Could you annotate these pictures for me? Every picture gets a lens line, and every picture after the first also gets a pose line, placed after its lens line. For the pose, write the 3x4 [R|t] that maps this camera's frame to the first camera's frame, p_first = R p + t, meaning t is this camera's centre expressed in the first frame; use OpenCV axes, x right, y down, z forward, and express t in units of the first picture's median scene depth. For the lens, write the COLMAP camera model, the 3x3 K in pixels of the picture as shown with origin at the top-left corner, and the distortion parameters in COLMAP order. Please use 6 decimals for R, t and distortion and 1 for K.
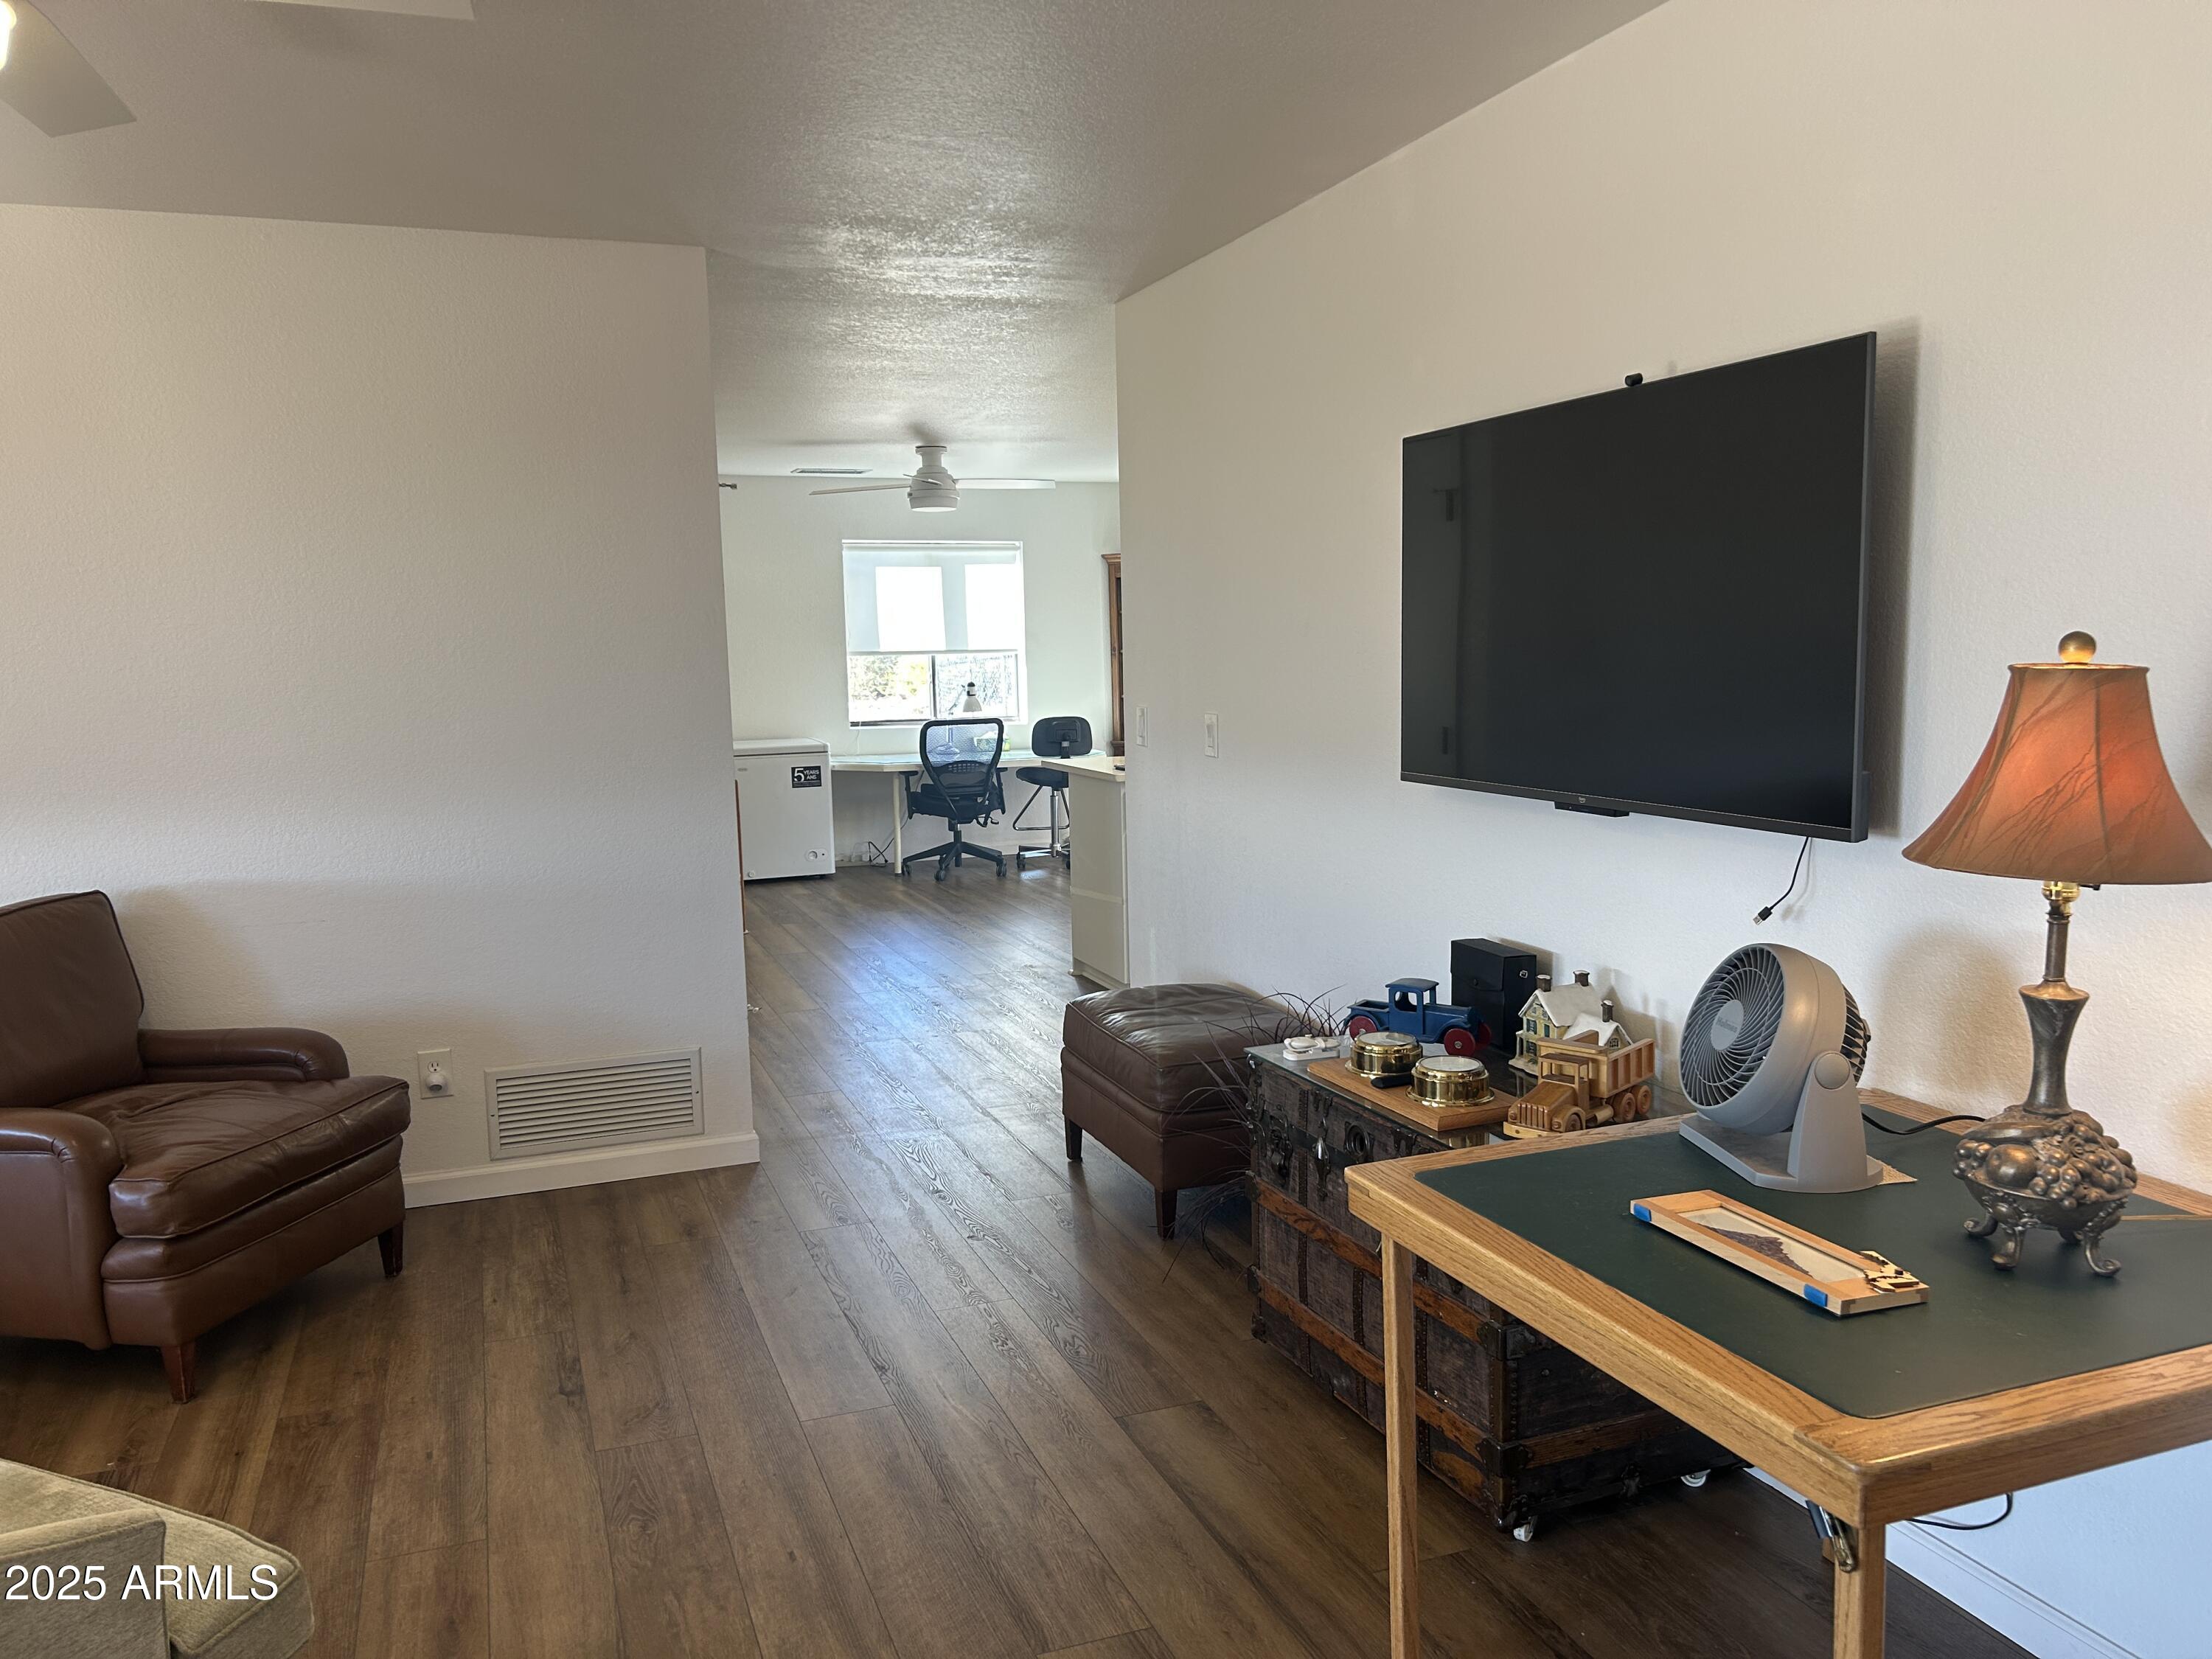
lens RADIAL K [[1646.7, 0, 1102.9], [0, 1646.7, 845.1], [0, 0, 1]] dist [0.013145, -0.000892]
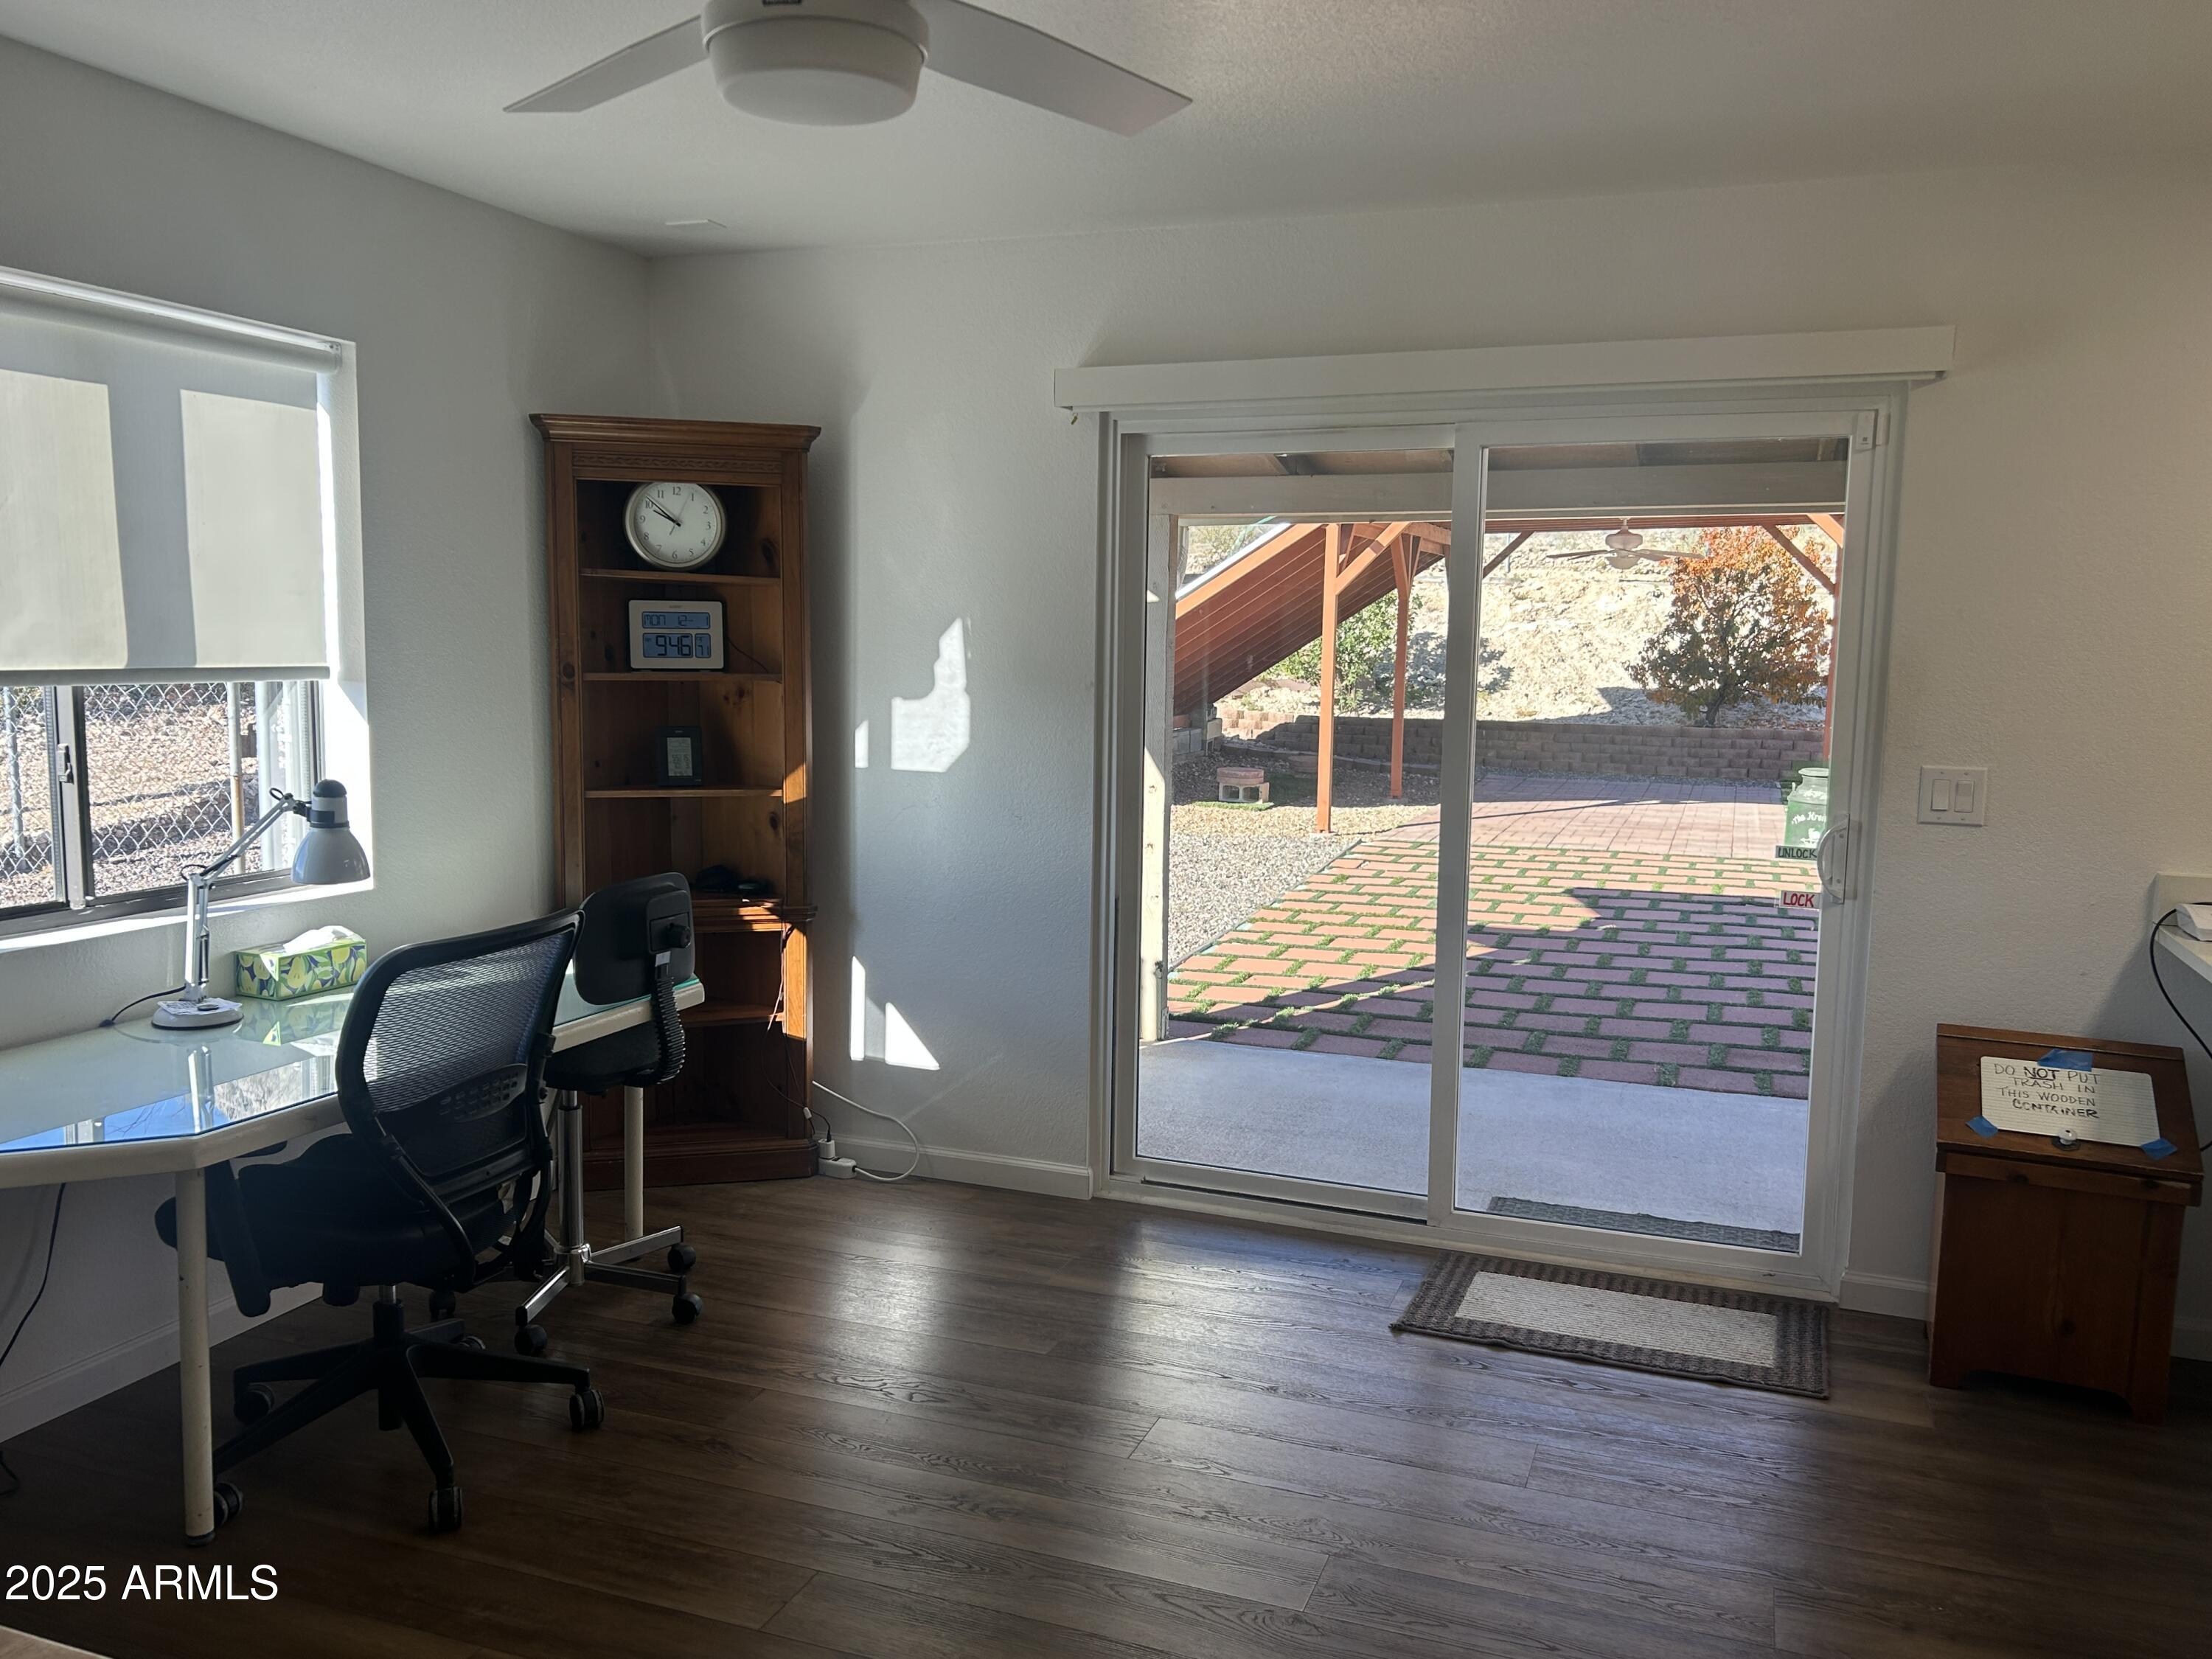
lens RADIAL K [[1742.9, 0, 1092.9], [0, 1742.9, 834.9], [0, 0, 1]] dist [0.055536, -0.052766]
pose [[0.662986, -0.060156, 0.746211, -0.237121], [0.067244, 0.997522, 0.020672, -0.090496], [-0.745606, 0.036473, 0.665388, 0.714840]]
